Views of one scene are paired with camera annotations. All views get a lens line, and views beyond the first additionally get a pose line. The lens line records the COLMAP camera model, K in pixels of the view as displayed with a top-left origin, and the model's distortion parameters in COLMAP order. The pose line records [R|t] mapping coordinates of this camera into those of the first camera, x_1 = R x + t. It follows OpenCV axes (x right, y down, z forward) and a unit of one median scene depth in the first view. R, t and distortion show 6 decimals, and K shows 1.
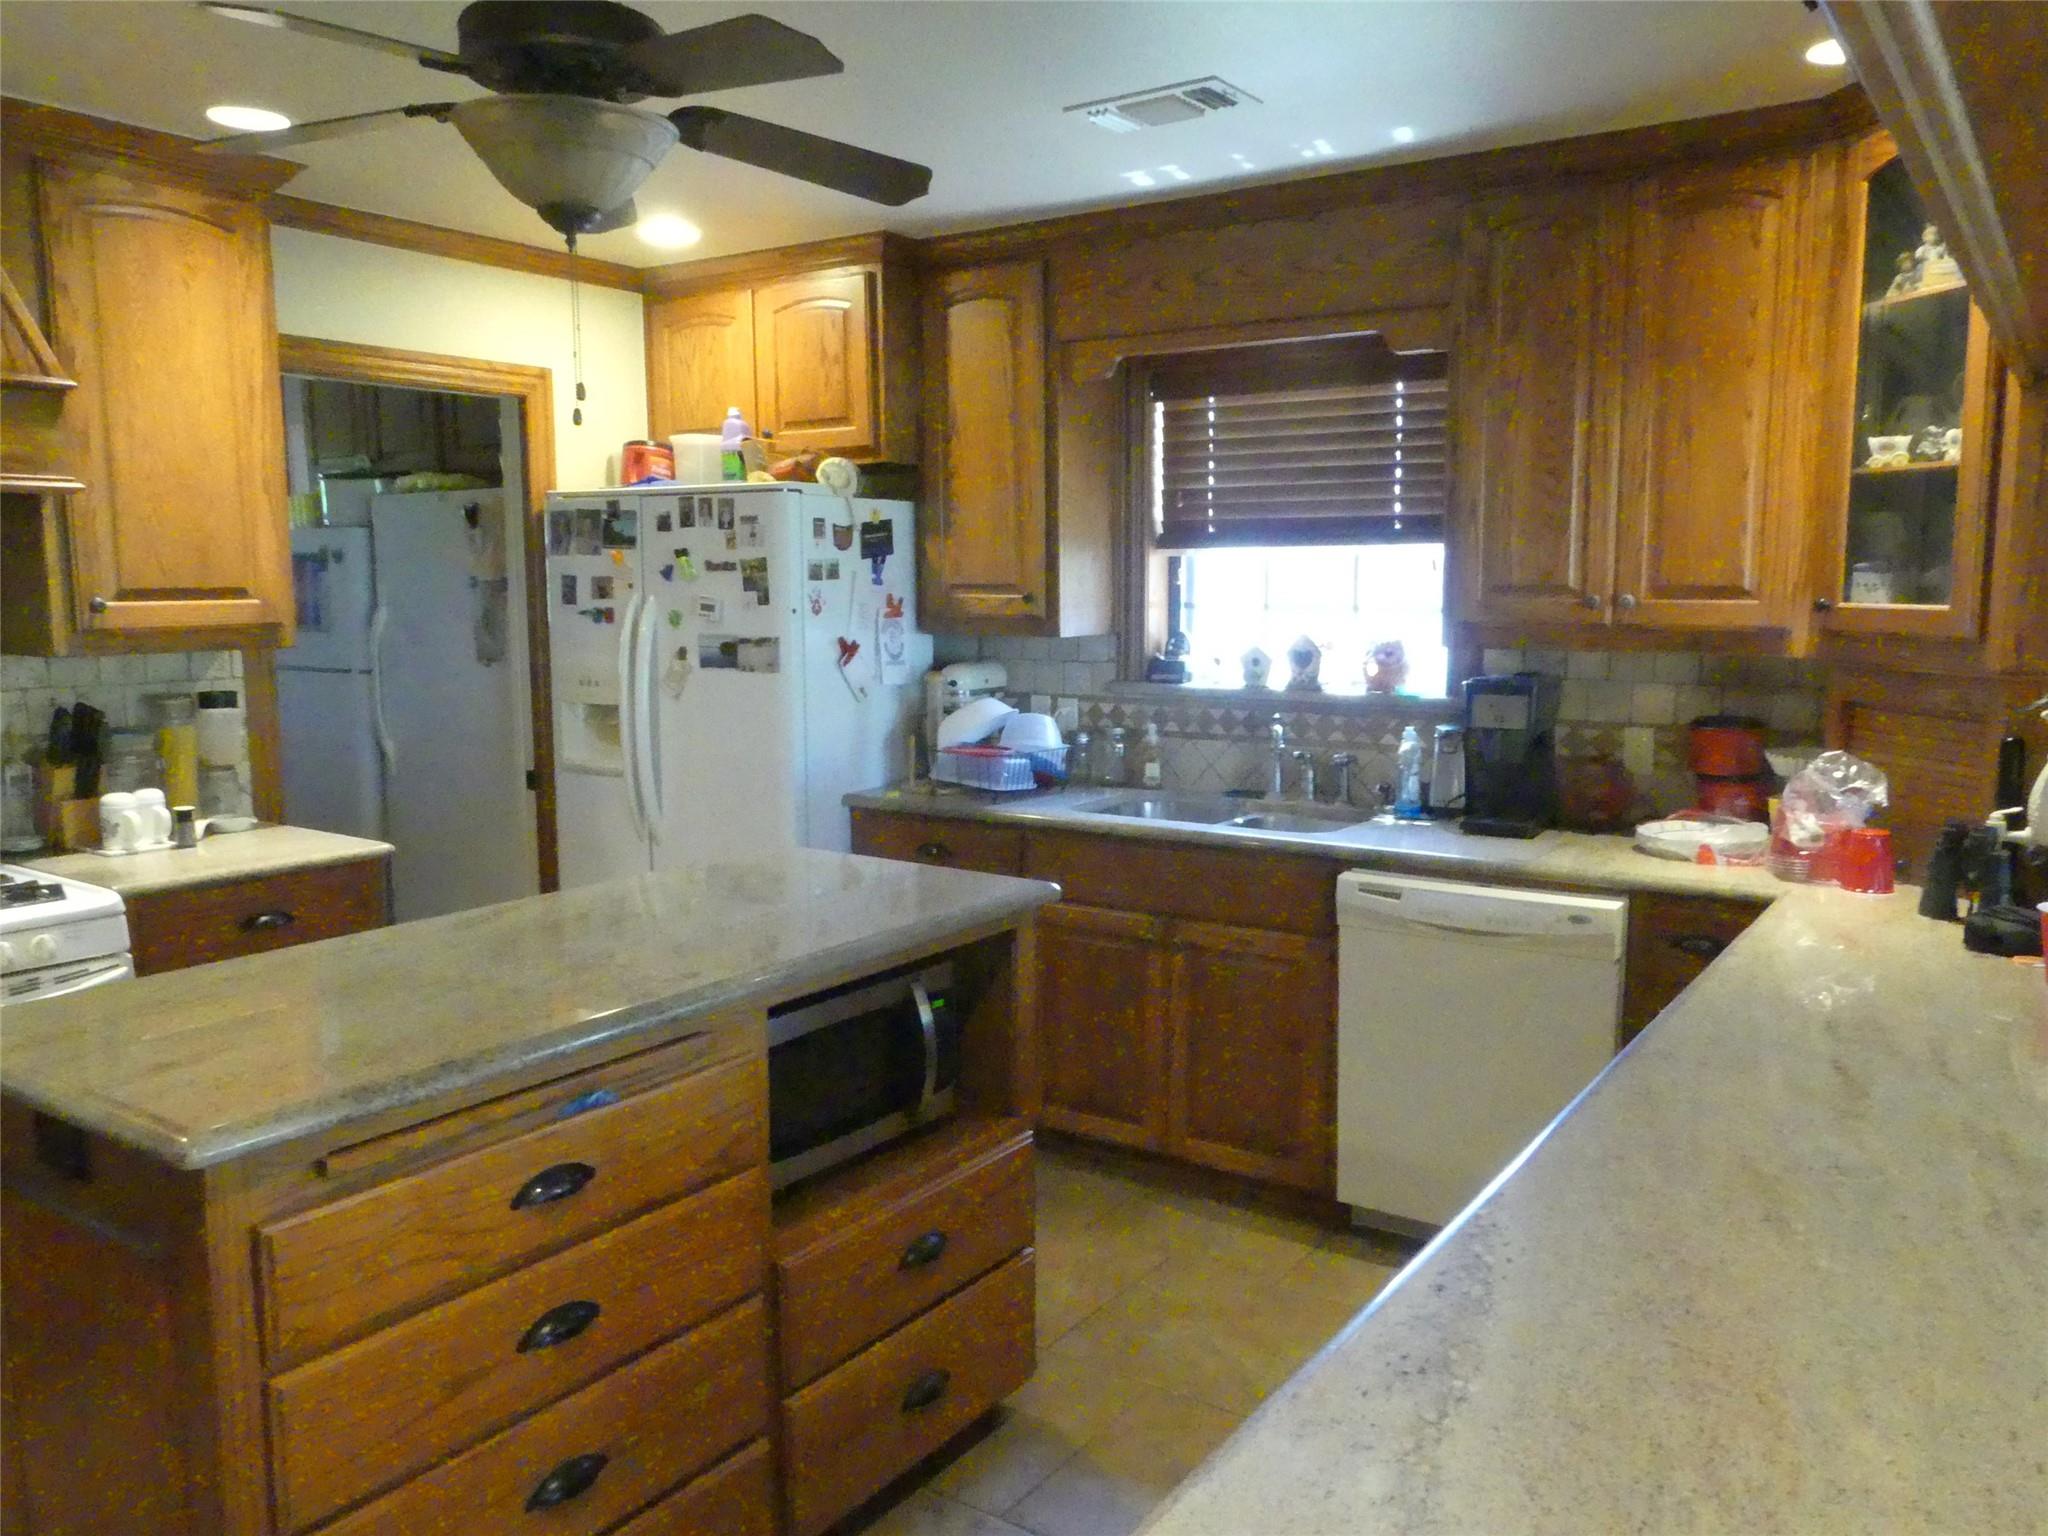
lens RADIAL K [[1535.1, 0, 1023.3], [0, 1535.1, 767.5], [0, 0, 1]] dist [0.005883, 0.002801]
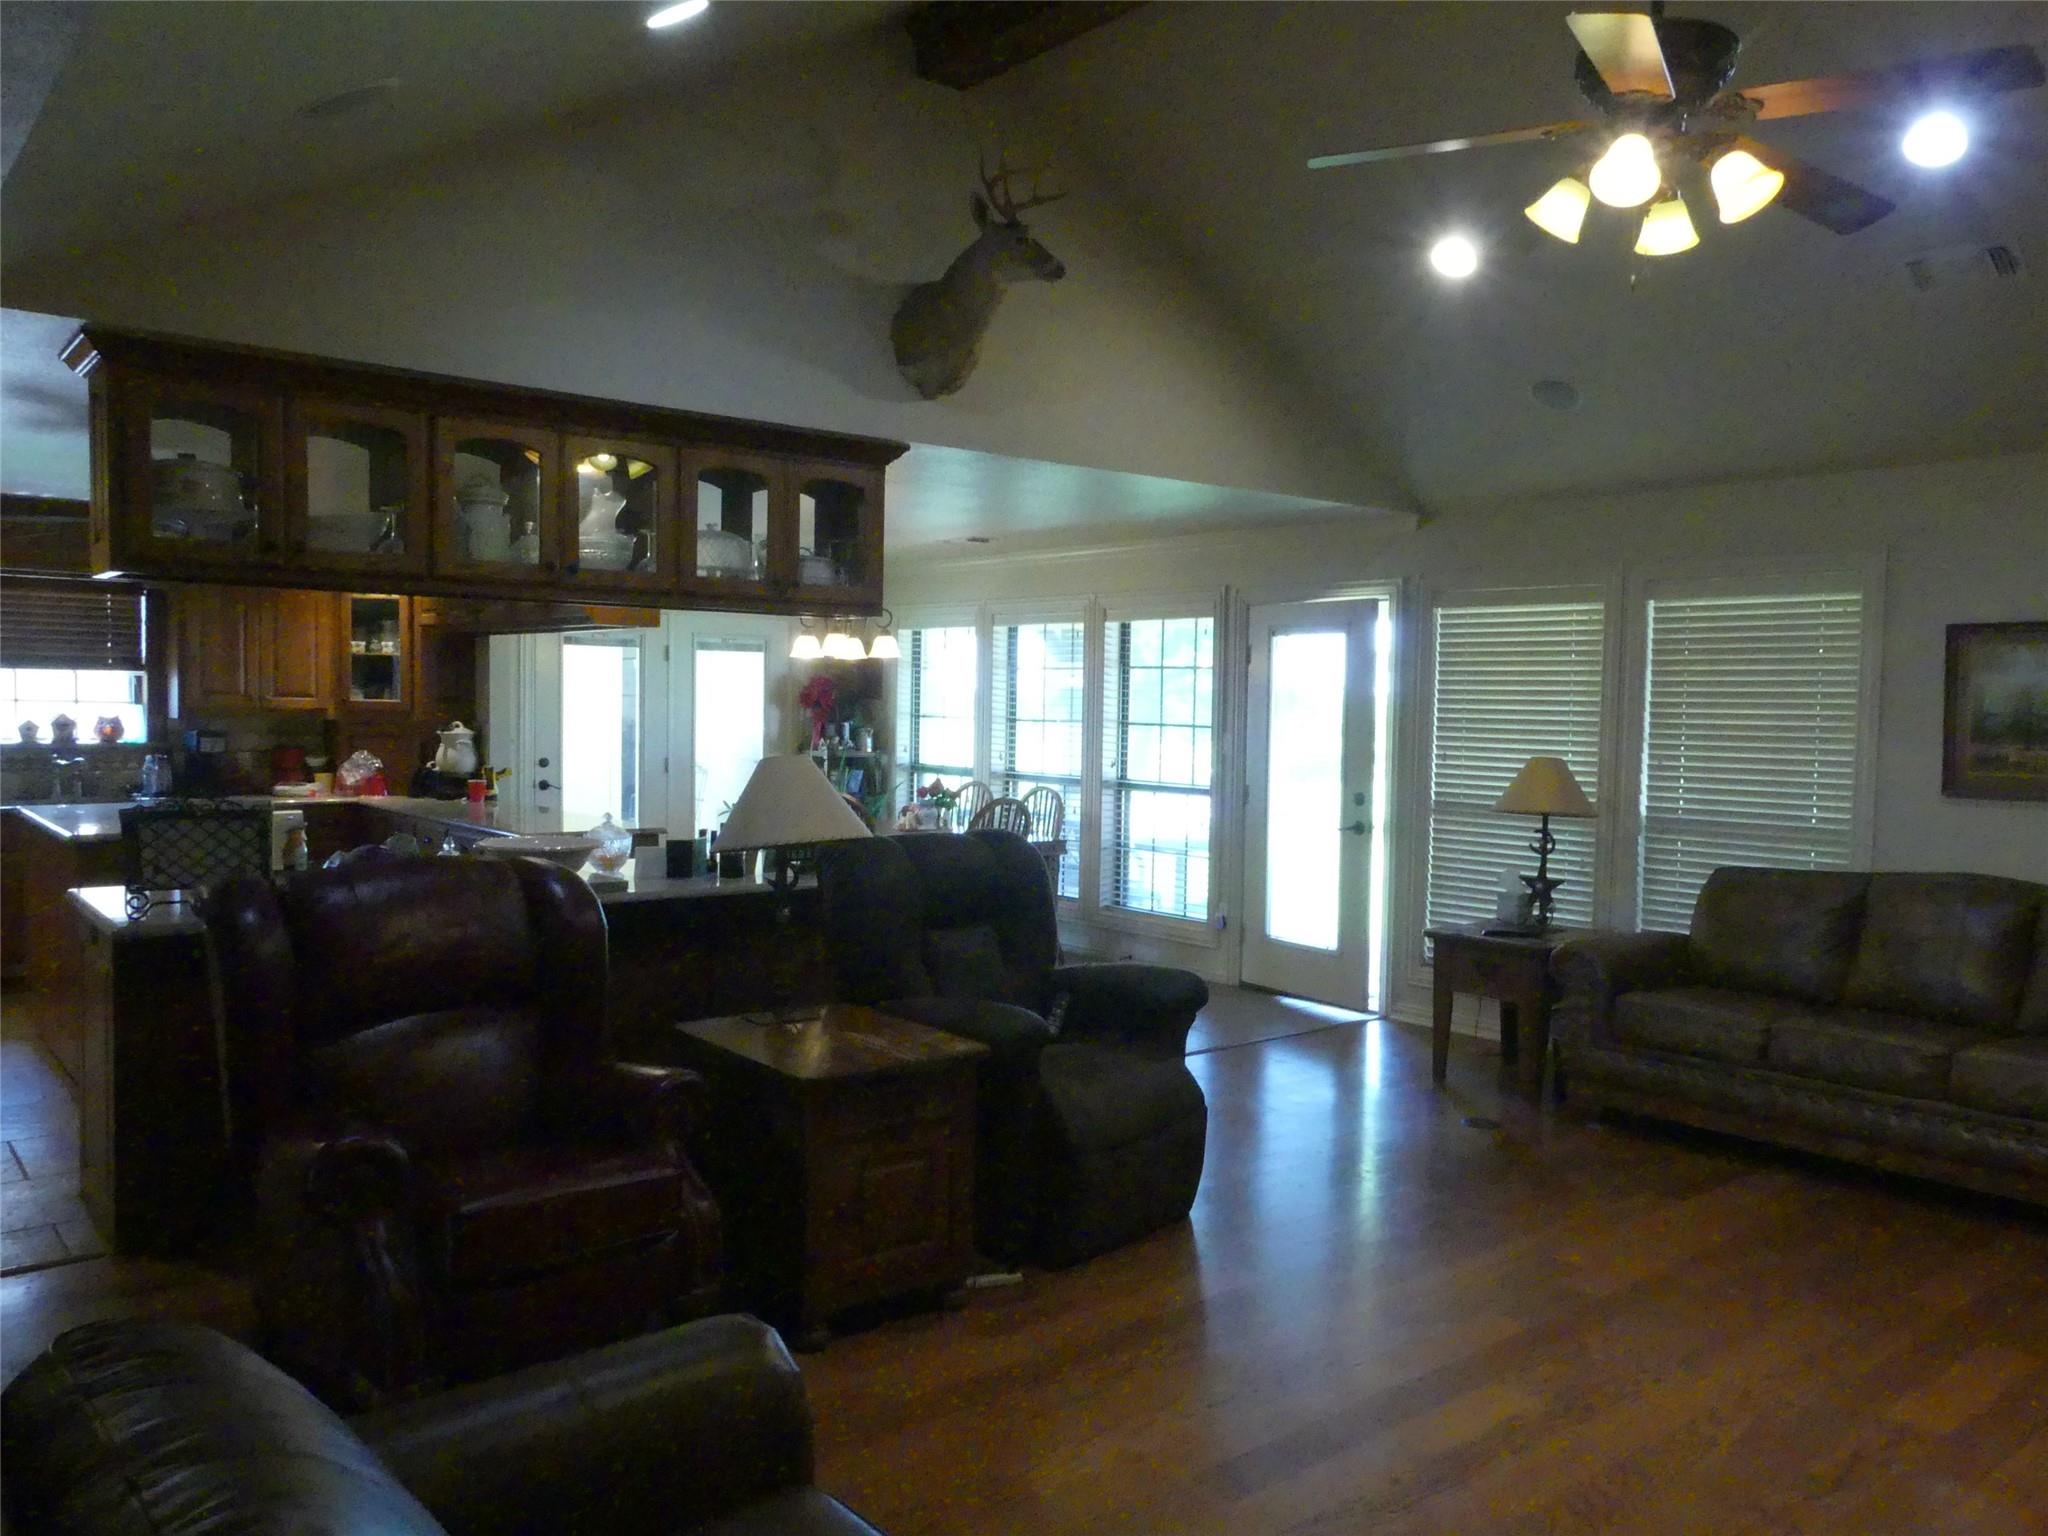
lens RADIAL K [[1535.1, 0, 1023.3], [0, 1535.1, 767.2], [0, 0, 1]] dist [0.005883, 0.002801]
pose [[0.270155, -0.034695, 0.962191, -1.687078], [0.100761, 0.994882, 0.007583, 0.109745], [-0.957530, 0.094902, 0.272268, -0.853424]]
